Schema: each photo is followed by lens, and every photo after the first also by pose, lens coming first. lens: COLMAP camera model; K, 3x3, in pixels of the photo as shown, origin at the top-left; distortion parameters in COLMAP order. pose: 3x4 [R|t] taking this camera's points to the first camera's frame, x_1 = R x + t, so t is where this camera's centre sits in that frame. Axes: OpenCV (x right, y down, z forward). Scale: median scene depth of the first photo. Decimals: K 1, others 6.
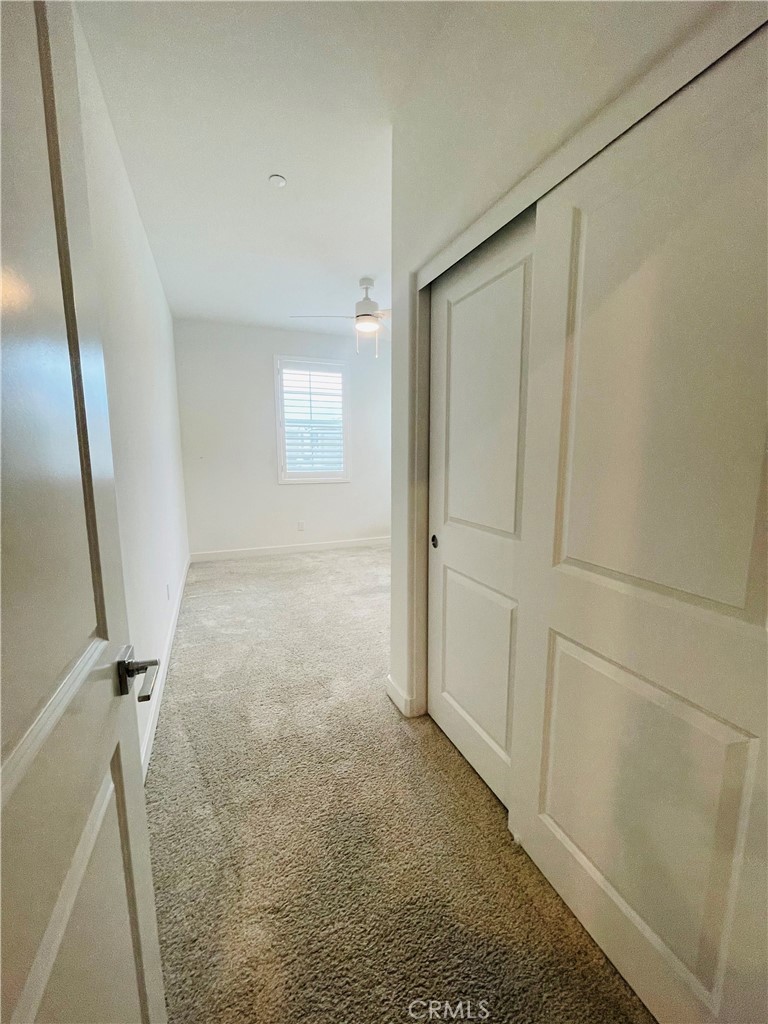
lens RADIAL K [[412.6, 0, 389.2], [0, 412.6, 513.8], [0, 0, 1]] dist [0.002076, 0.000451]
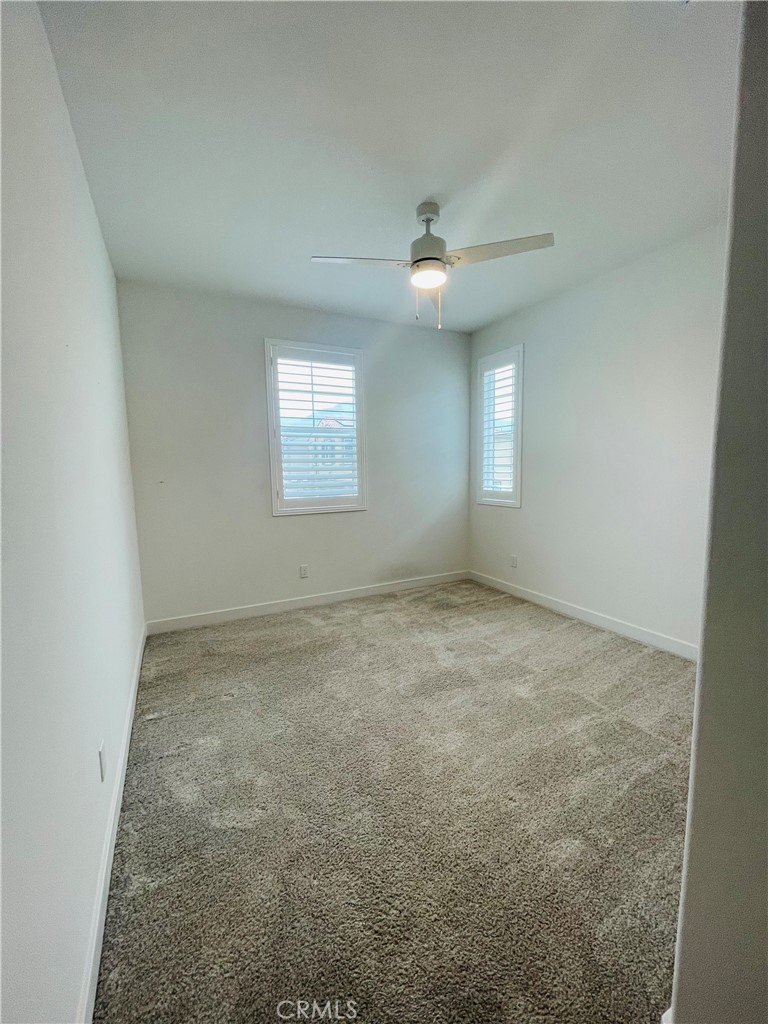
lens RADIAL K [[412.6, 0, 379.8], [0, 412.6, 509.6], [0, 0, 1]] dist [0.002076, 0.000451]
pose [[0.997032, -0.025728, 0.072561, -0.140568], [0.028844, 0.998691, -0.042231, -0.049353], [-0.071379, 0.044199, 0.996469, 0.281531]]
